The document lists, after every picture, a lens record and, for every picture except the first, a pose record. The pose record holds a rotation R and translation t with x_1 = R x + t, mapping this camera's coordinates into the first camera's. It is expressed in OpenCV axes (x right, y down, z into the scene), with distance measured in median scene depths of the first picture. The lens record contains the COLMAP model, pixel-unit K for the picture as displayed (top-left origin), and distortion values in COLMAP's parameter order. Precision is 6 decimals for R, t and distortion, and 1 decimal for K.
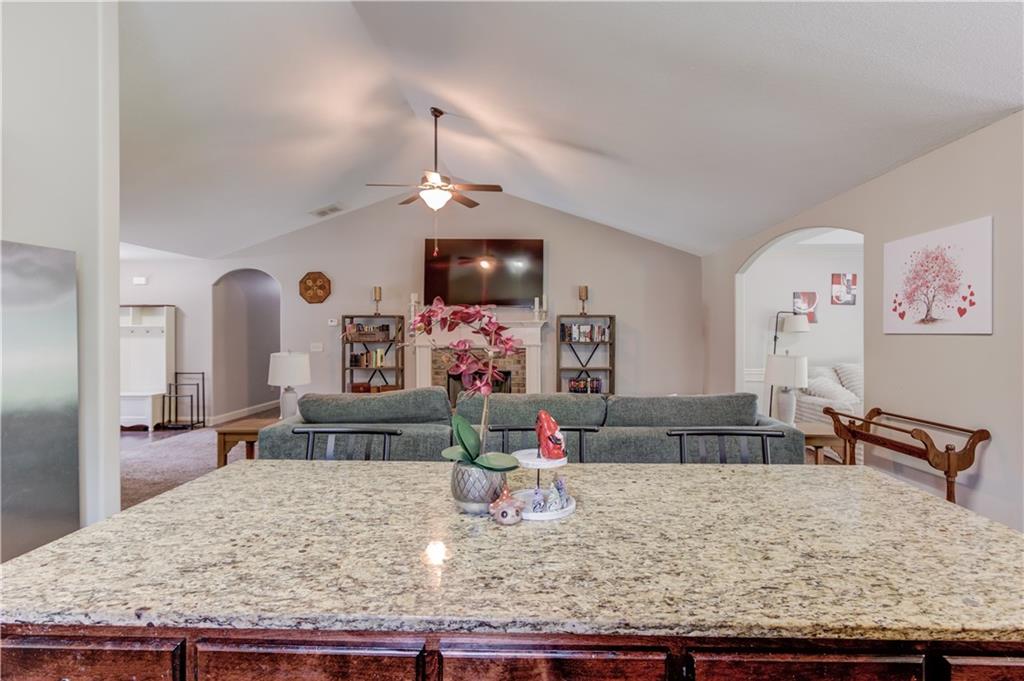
lens RADIAL K [[511.0, 0, 531.2], [0, 511.0, 335.5], [0, 0, 1]] dist [-0.011325, -0.000229]
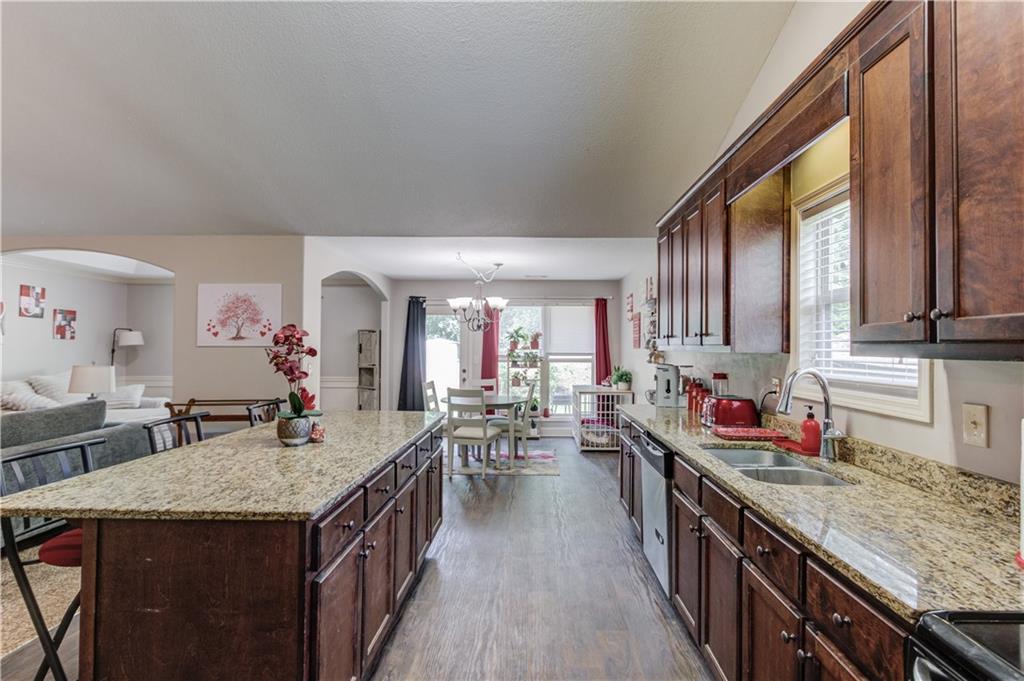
lens RADIAL K [[511.0, 0, 531.2], [0, 511.0, 335.5], [0, 0, 1]] dist [-0.011325, -0.000229]
pose [[-0.019907, 0.022875, 0.999540, -0.363410], [0.003269, 0.999734, -0.022814, 0.000865], [-0.999796, 0.002814, -0.019977, 0.040044]]
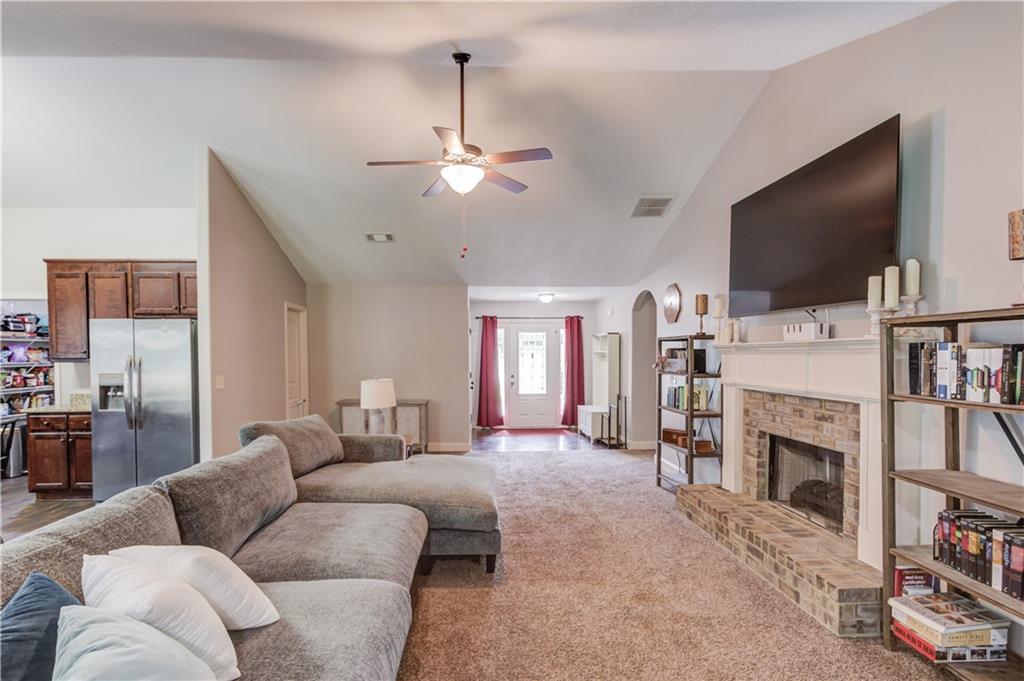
lens RADIAL K [[497.2, 0, 493.2], [0, 497.2, 362.4], [0, 0, 1]] dist [0.000458, 0.000121]
pose [[0.056926, 0.017329, -0.998228, 0.368372], [-0.002779, 0.999848, 0.017199, -0.014689], [0.998375, 0.001795, 0.056966, 0.689411]]
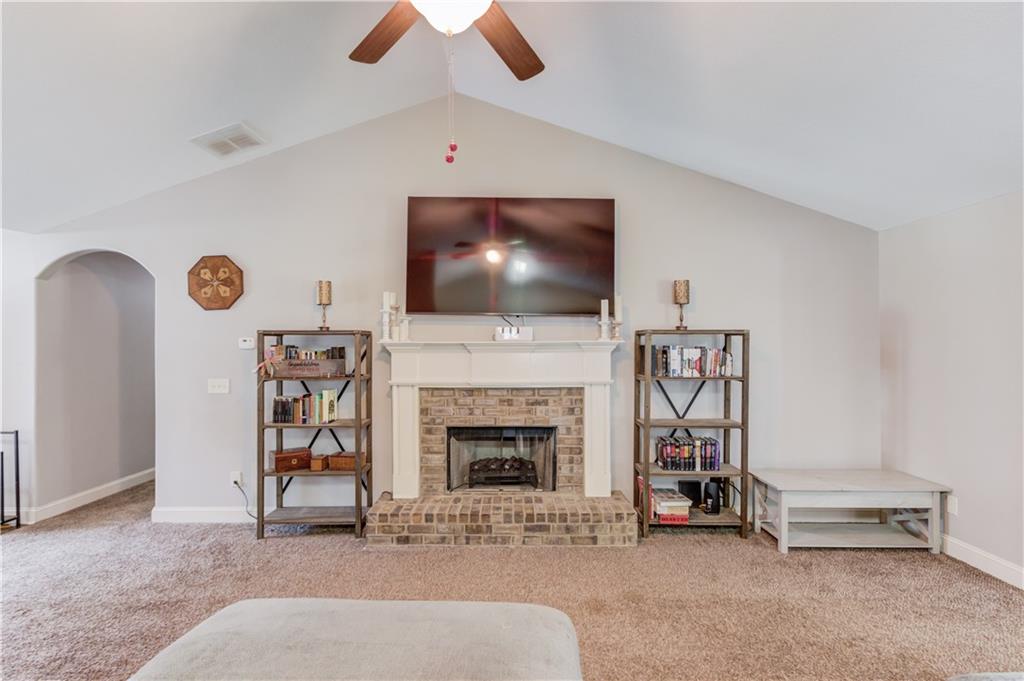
lens RADIAL K [[479.4, 0, 510.8], [0, 479.4, 353.7], [0, 0, 1]] dist [-0.003570, -0.000256]
pose [[0.999651, -0.001504, 0.026373, -0.108011], [0.001475, 0.999998, 0.001143, -0.014384], [-0.026374, -0.001104, 0.999652, 0.464051]]
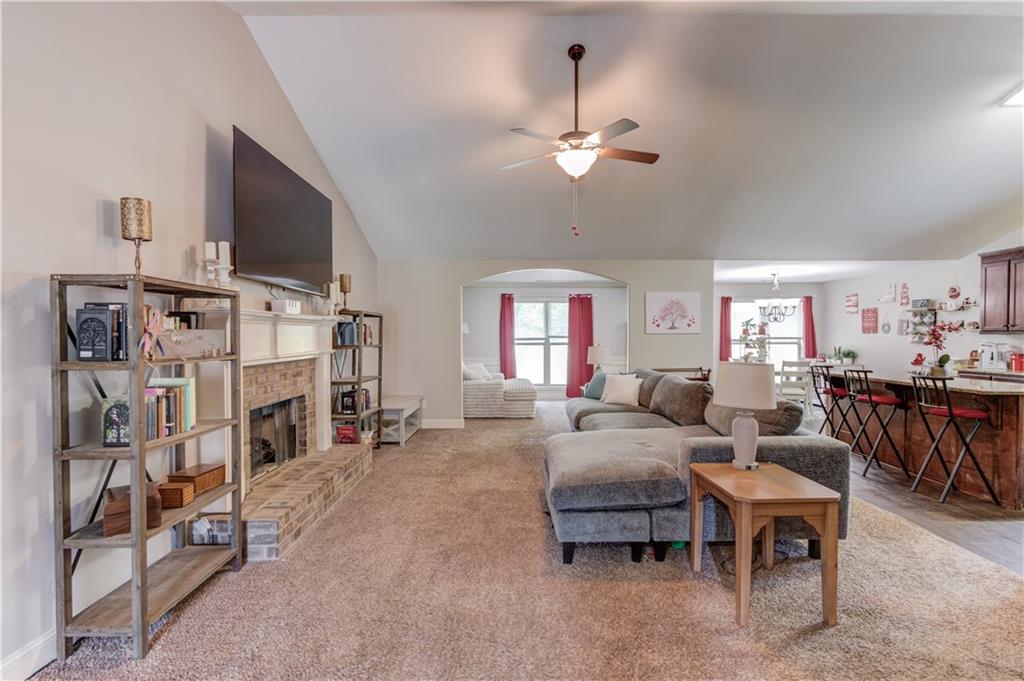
lens RADIAL K [[483.5, 0, 511.2], [0, 483.5, 336.4], [0, 0, 1]] dist [-0.002809, -0.000286]
pose [[-0.018897, -0.004646, 0.999811, -0.648199], [0.008703, 0.999951, 0.004812, -0.003249], [-0.999784, 0.008792, -0.018856, 0.768461]]
